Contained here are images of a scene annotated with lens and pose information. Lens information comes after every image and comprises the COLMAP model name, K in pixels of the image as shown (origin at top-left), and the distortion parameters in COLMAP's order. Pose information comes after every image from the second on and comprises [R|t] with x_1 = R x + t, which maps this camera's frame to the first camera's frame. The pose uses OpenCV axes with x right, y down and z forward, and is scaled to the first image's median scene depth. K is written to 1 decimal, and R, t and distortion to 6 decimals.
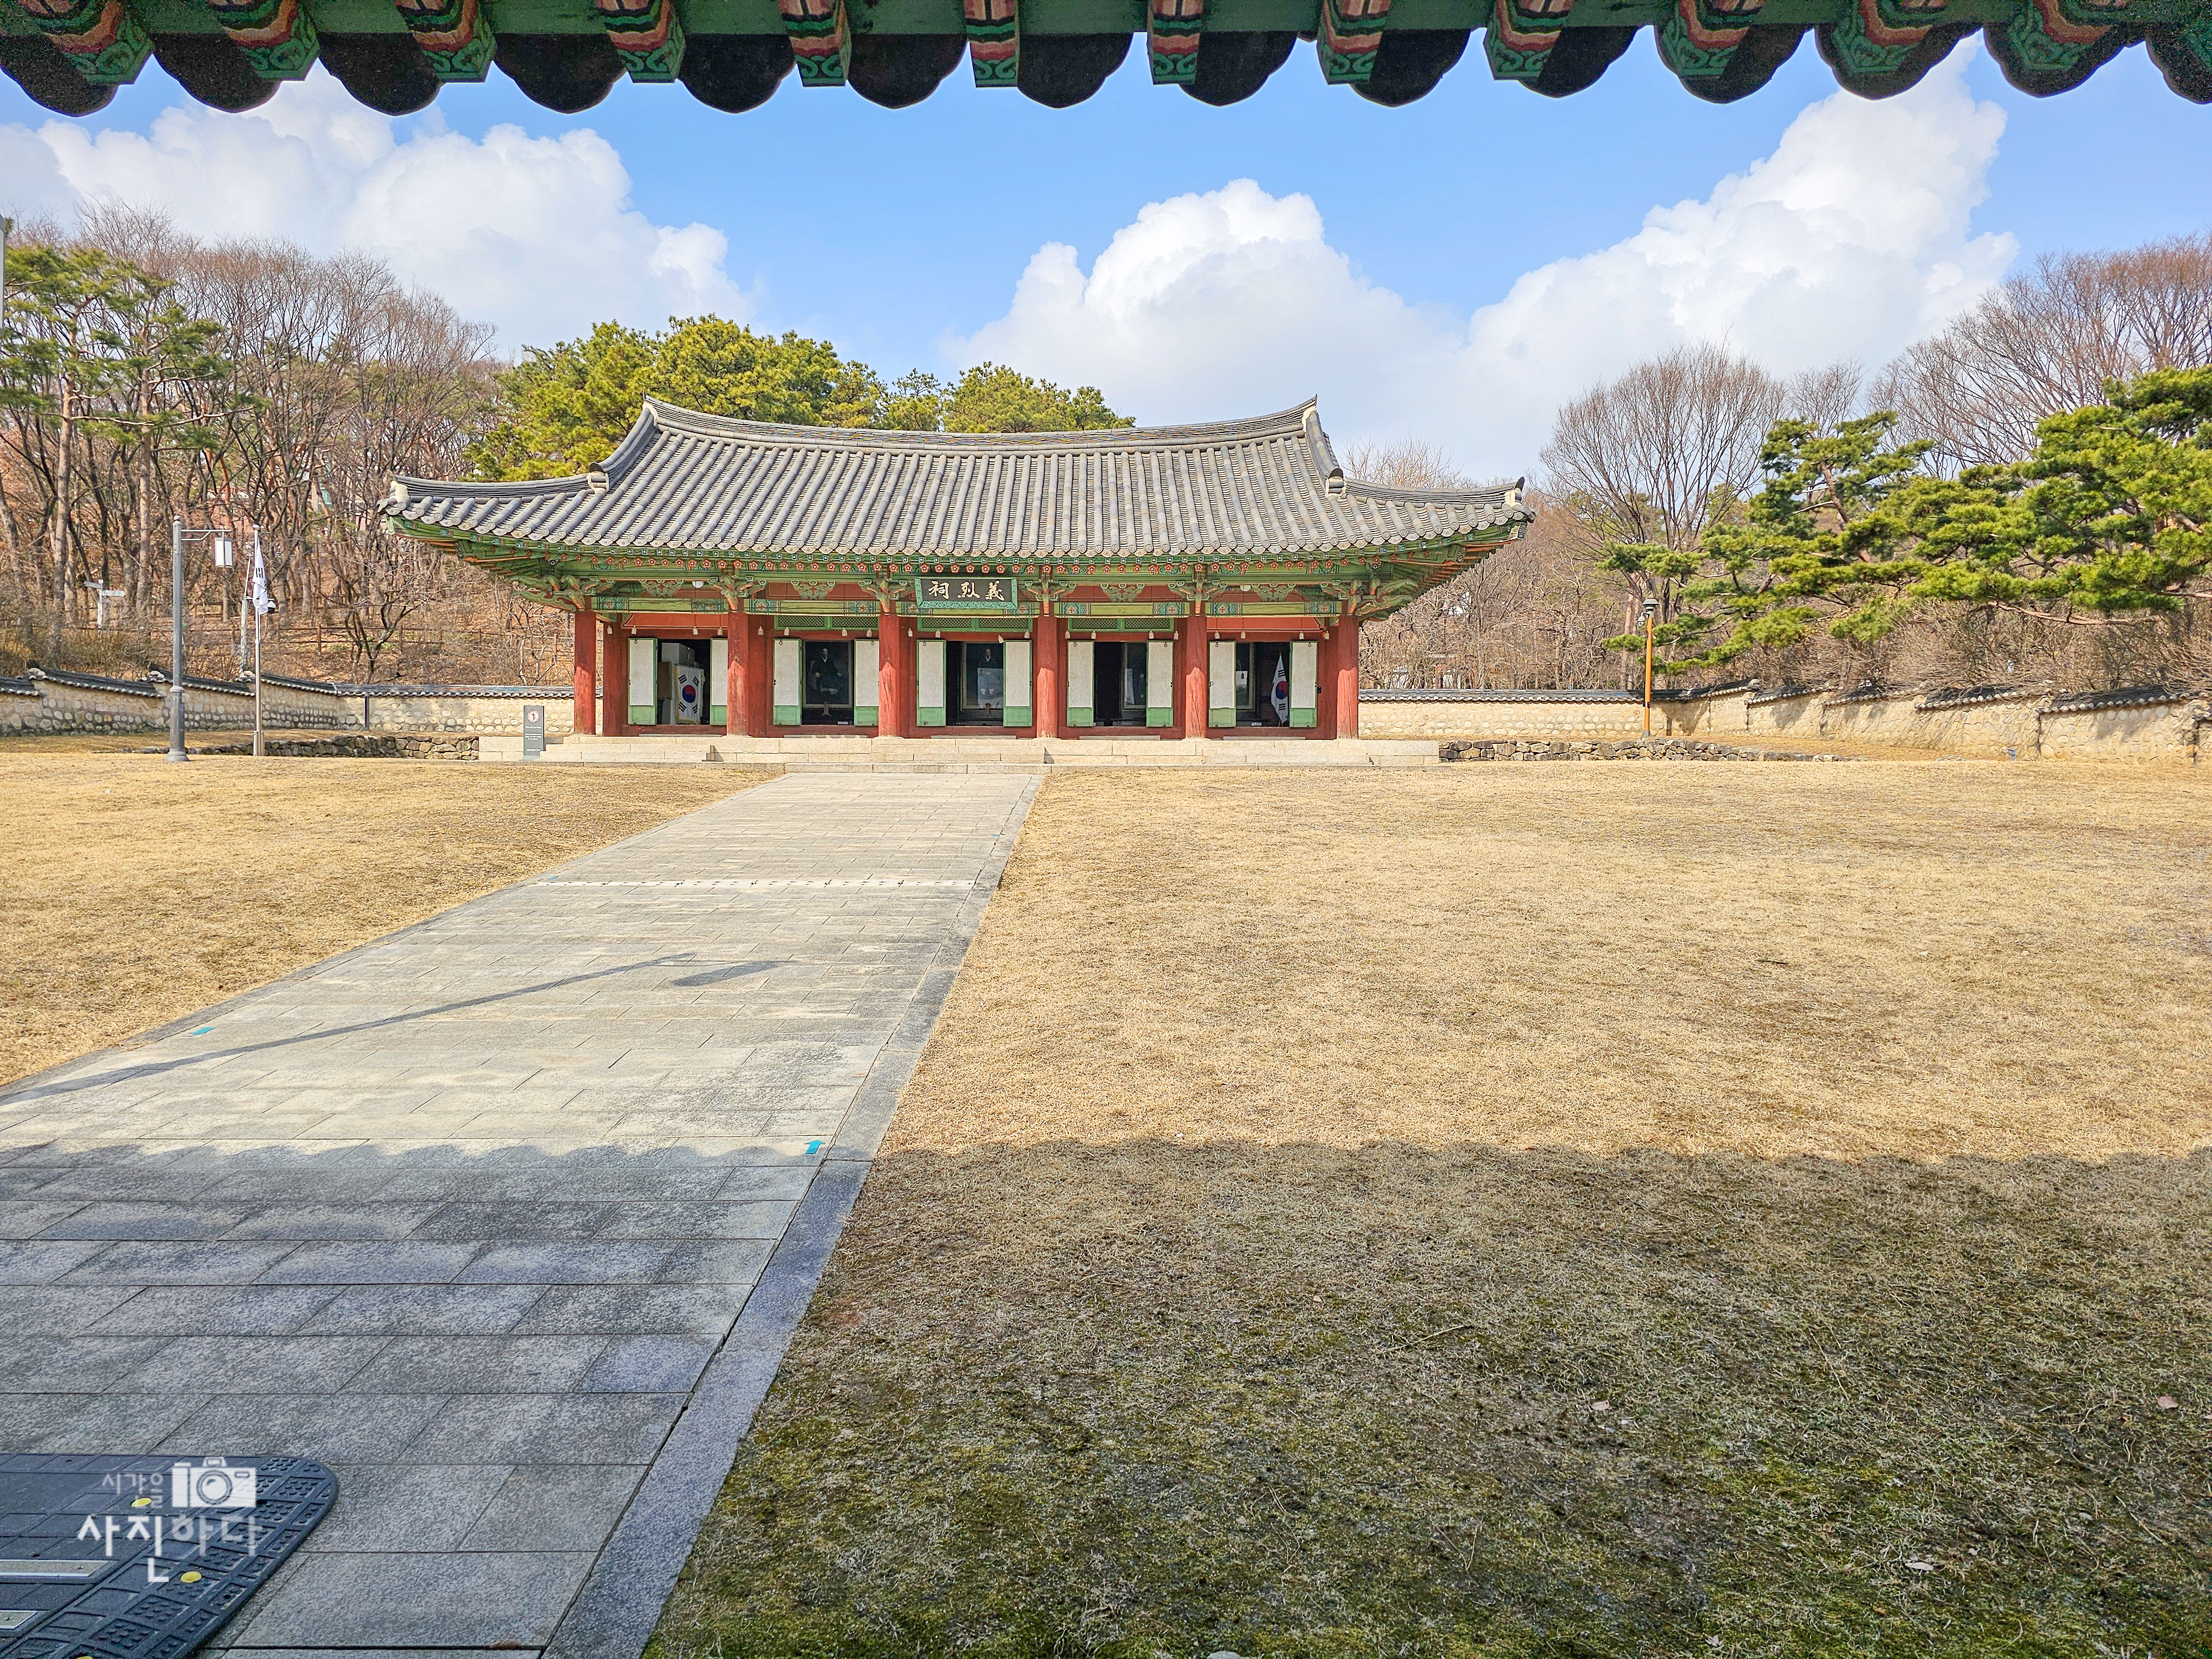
lens RADIAL K [[1491.8, 0, 1090.3], [0, 1491.8, 821.8], [0, 0, 1]] dist [0.065858, -0.036168]
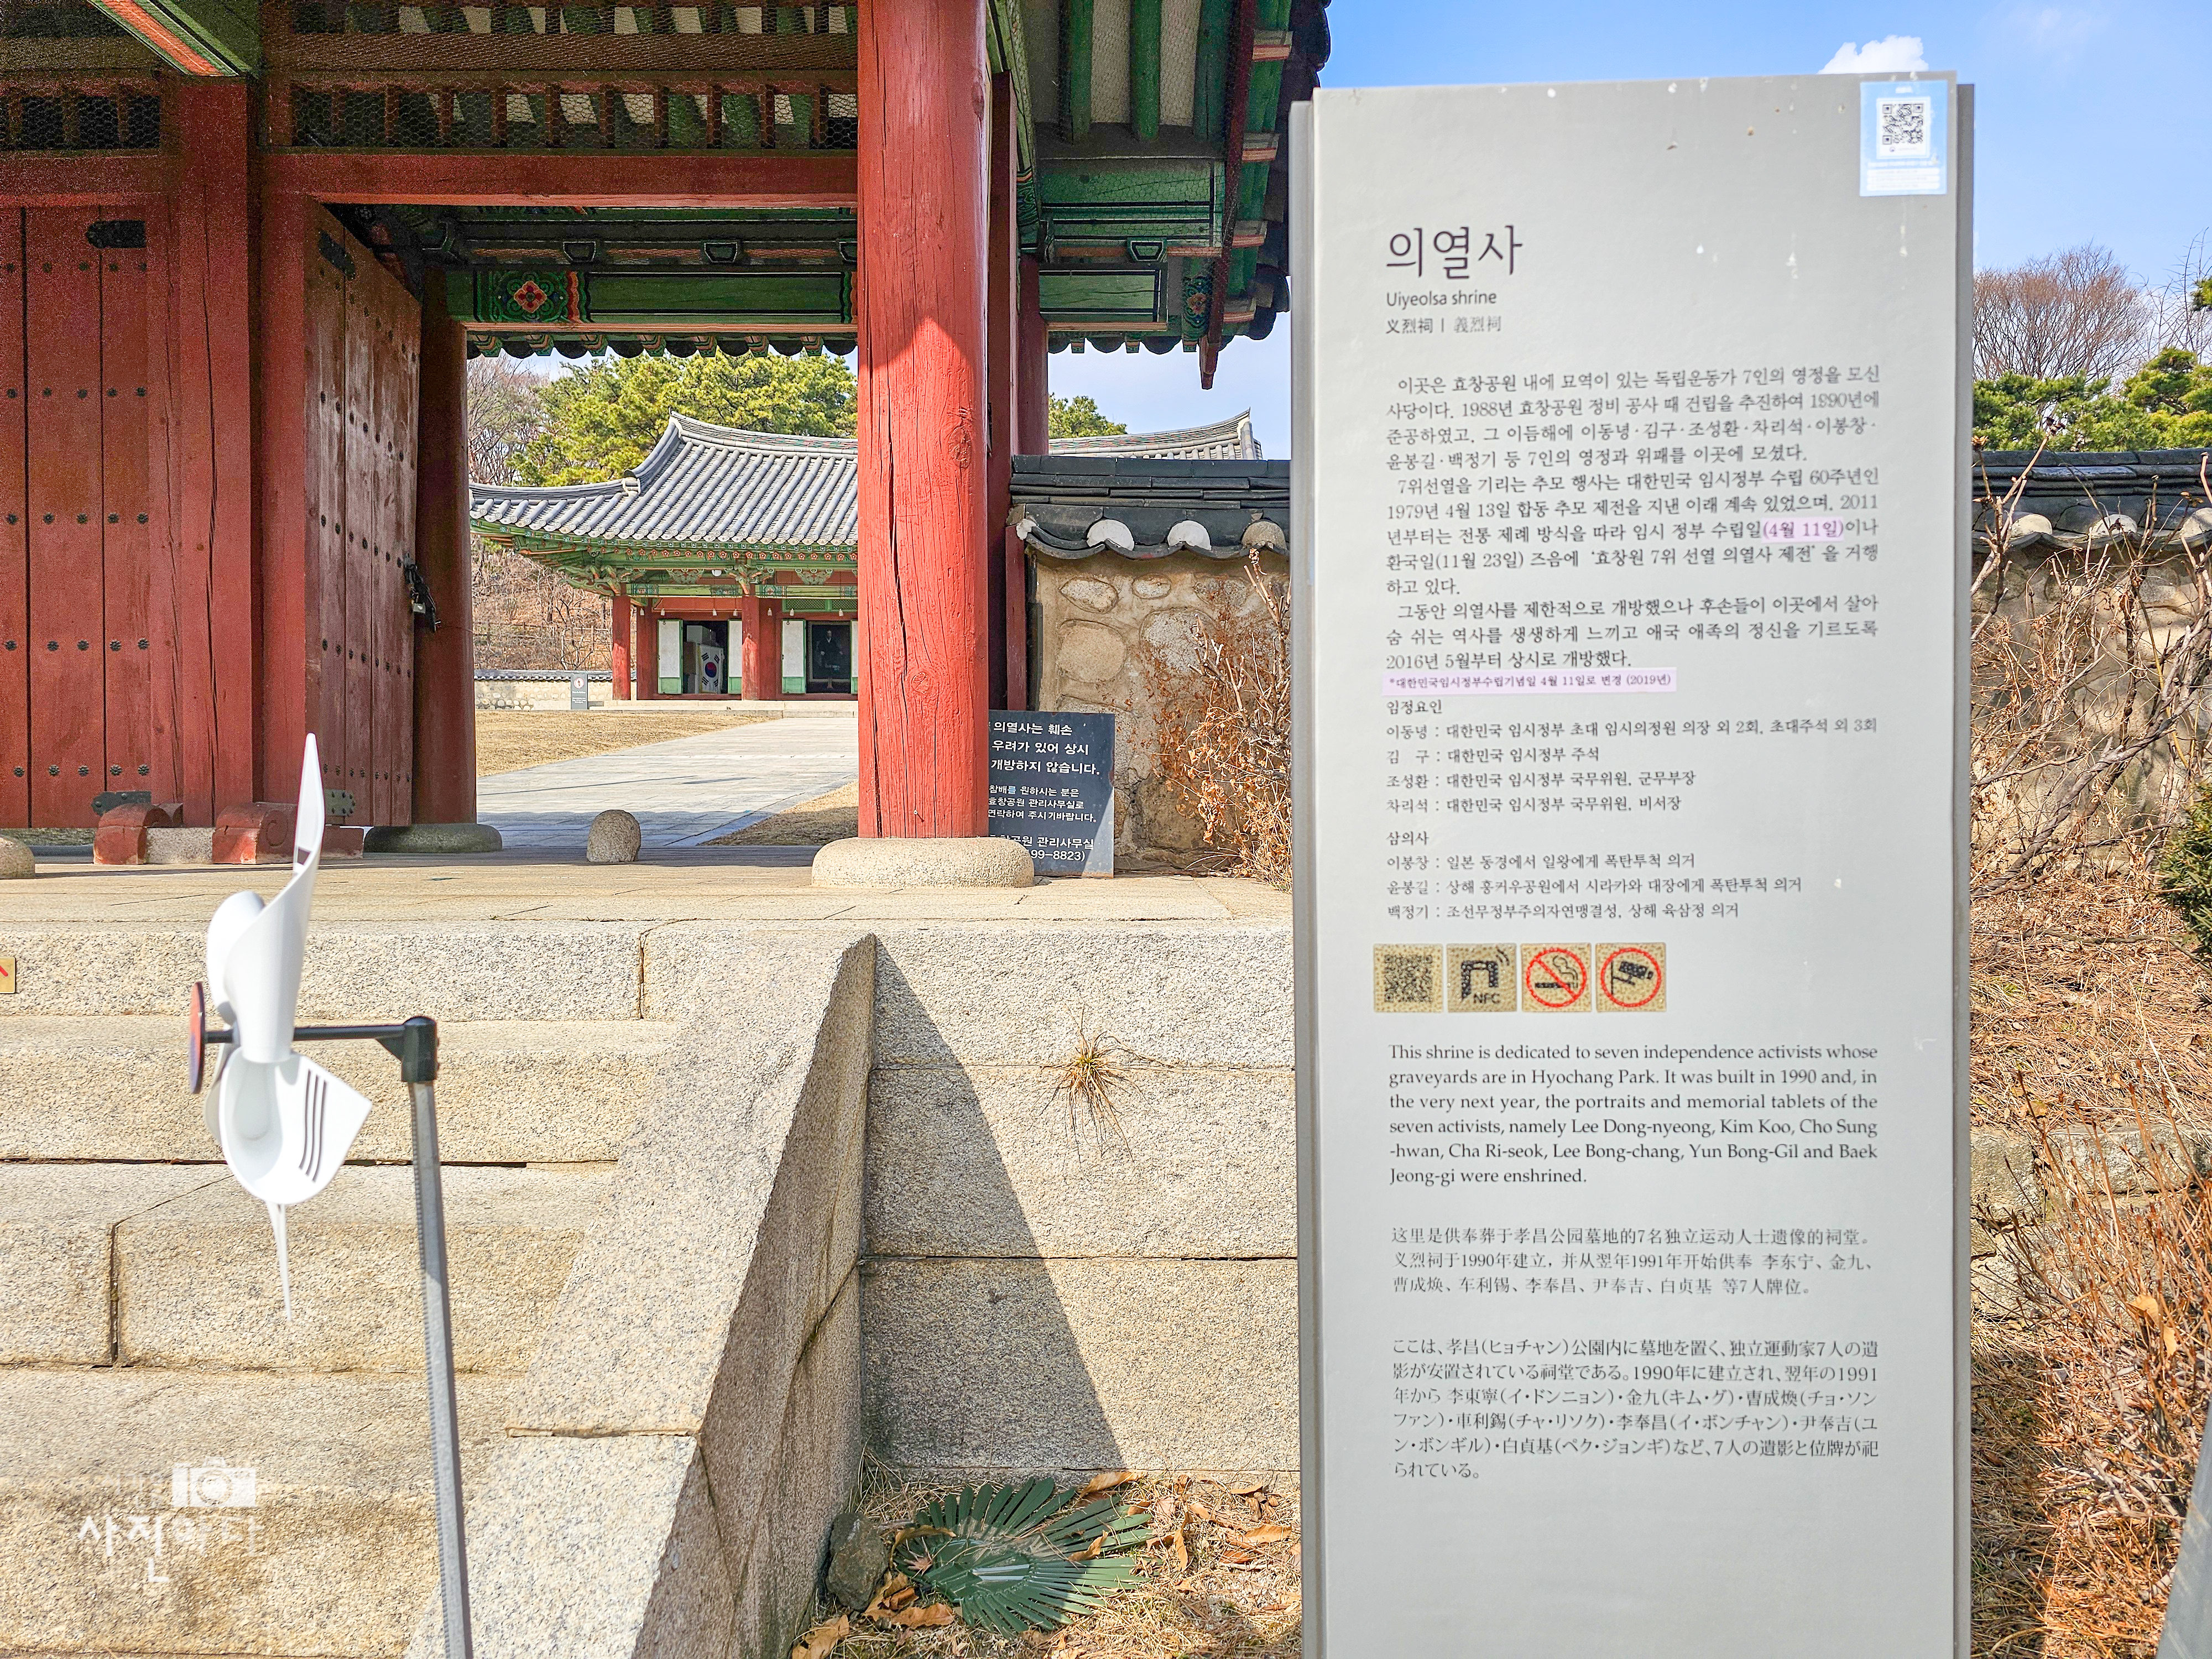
lens RADIAL K [[1491.8, 0, 1111.6], [0, 1491.8, 835.9], [0, 0, 1]] dist [0.065858, -0.036168]
pose [[0.999961, -0.004787, -0.007421, 0.052931], [0.004837, 0.999966, 0.006748, 0.039199], [0.007388, -0.006784, 0.999950, -0.166060]]
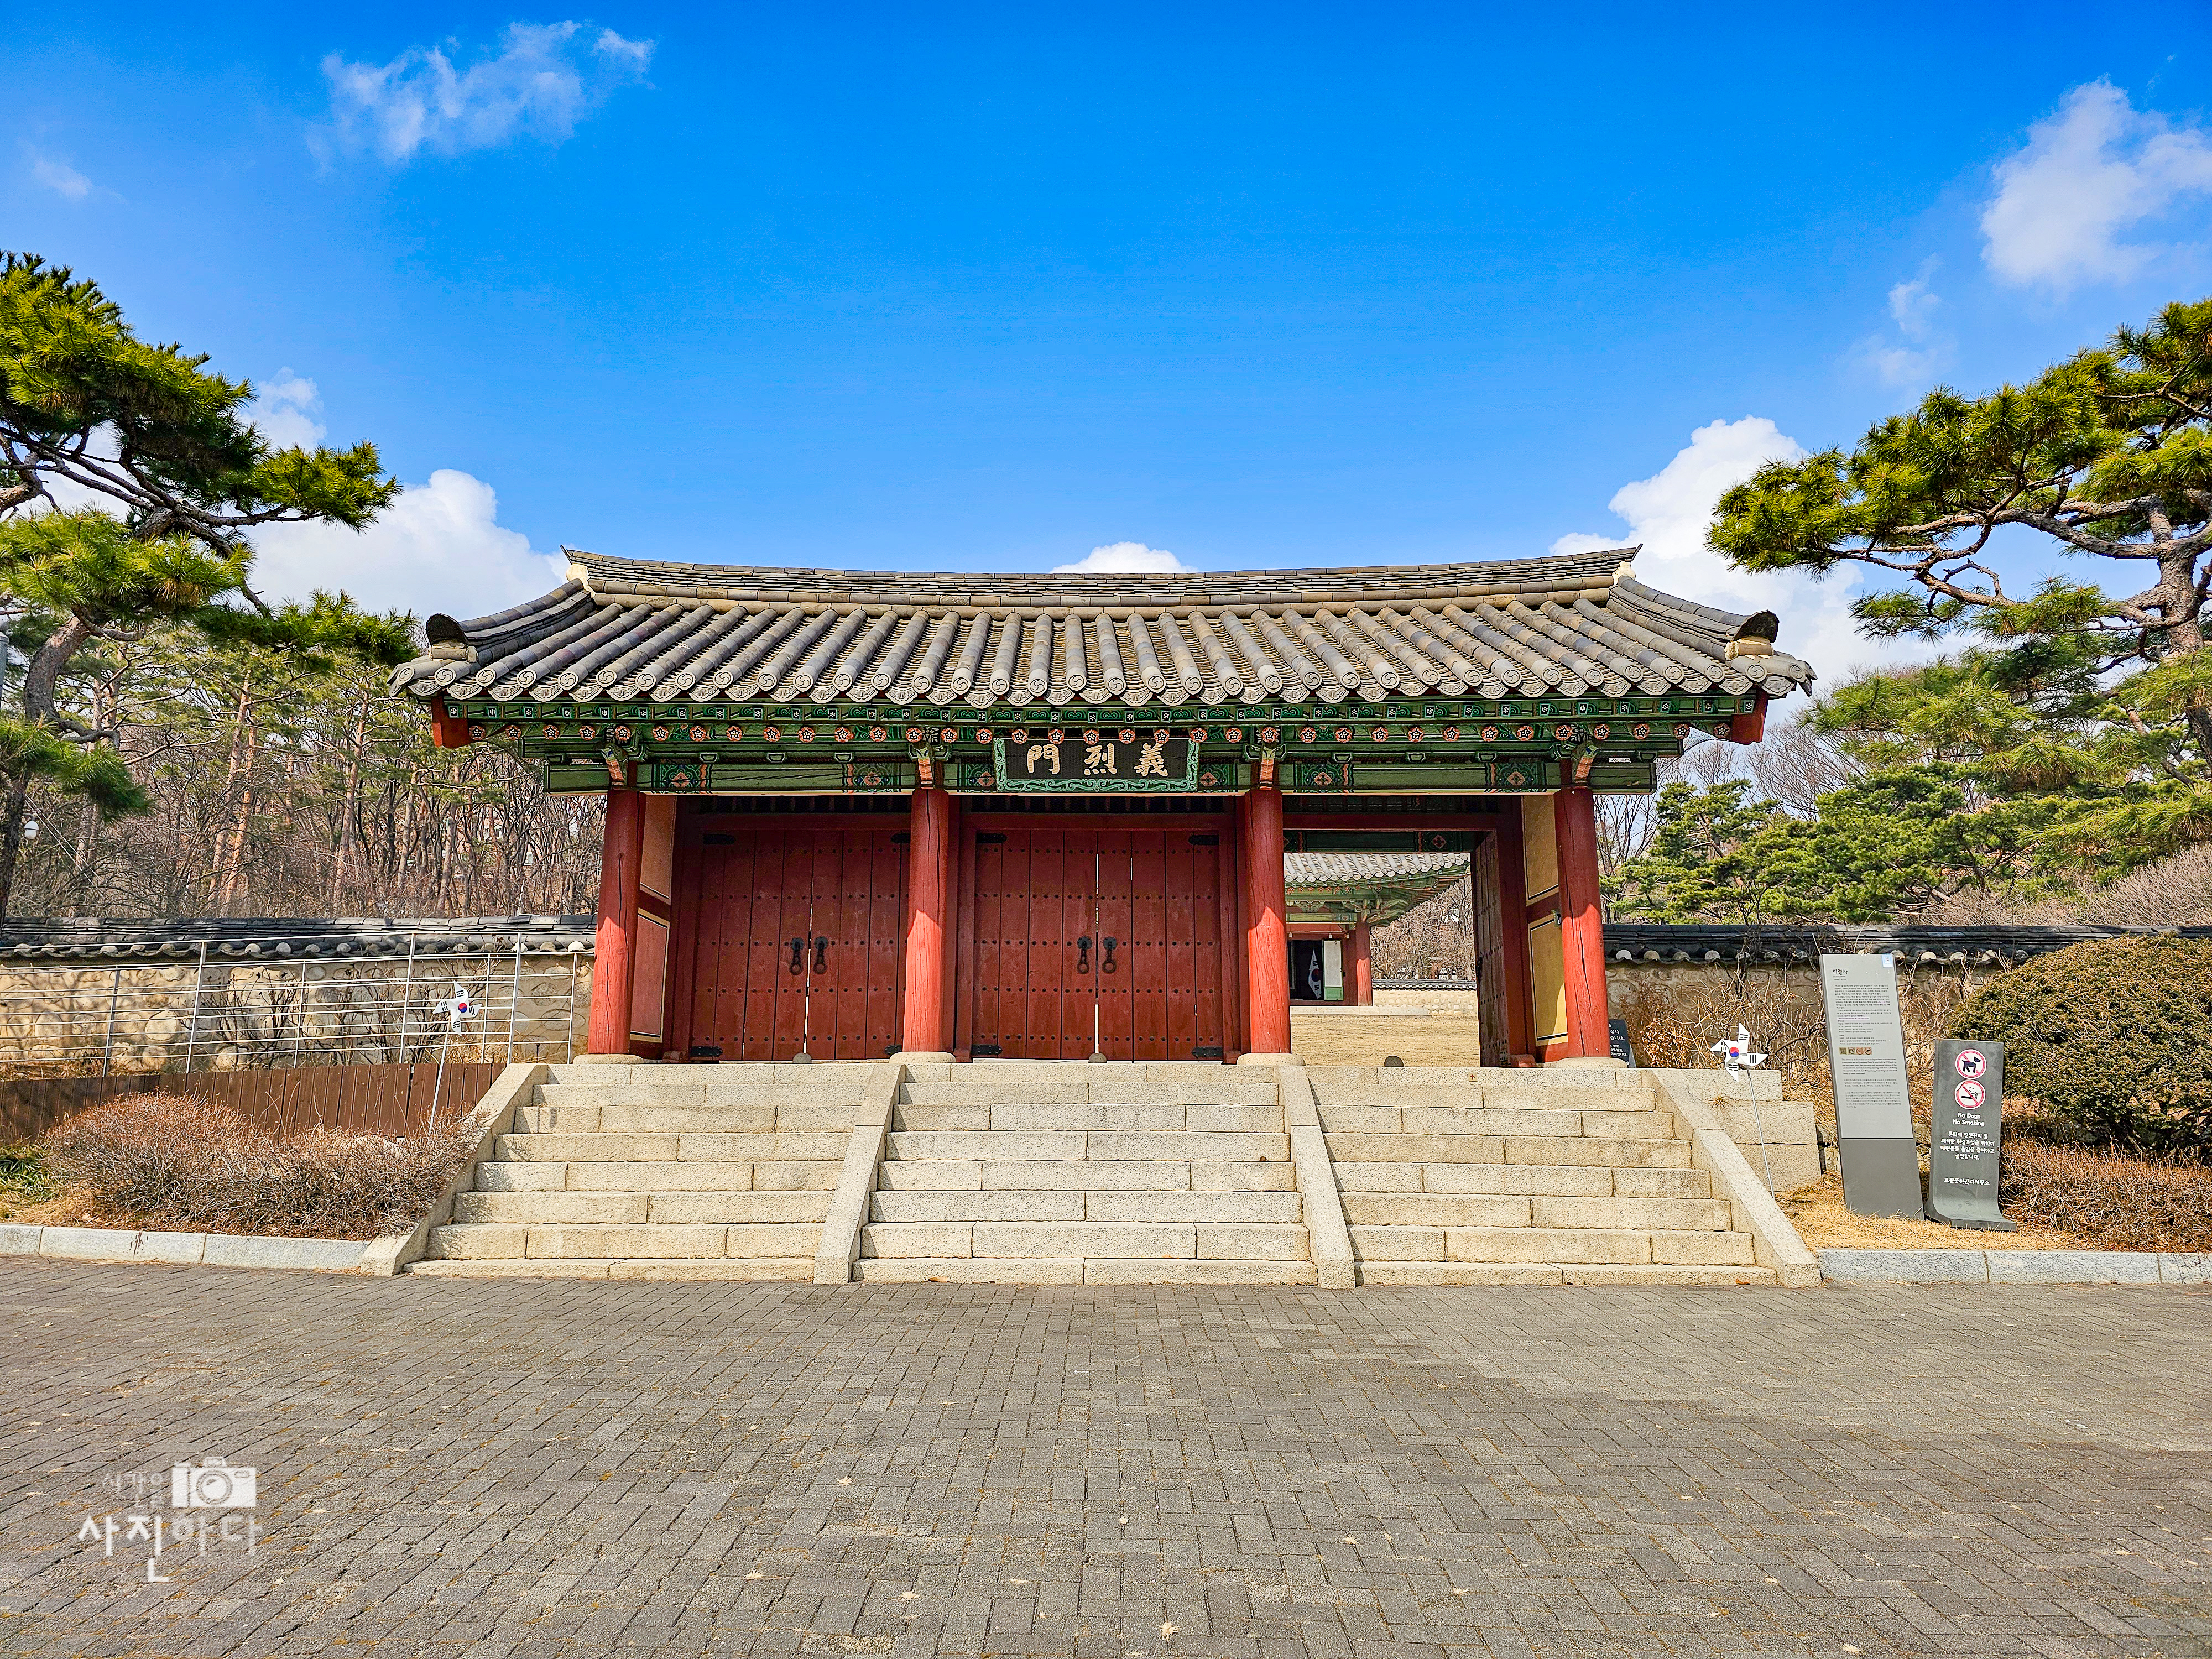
lens RADIAL K [[1491.8, 0, 1088.0], [0, 1491.8, 818.1], [0, 0, 1]] dist [0.065858, -0.036168]
pose [[0.999973, -0.003128, -0.006707, -0.079407], [0.001680, 0.978581, -0.205854, 0.058271], [0.007208, 0.205837, 0.978560, -0.422480]]
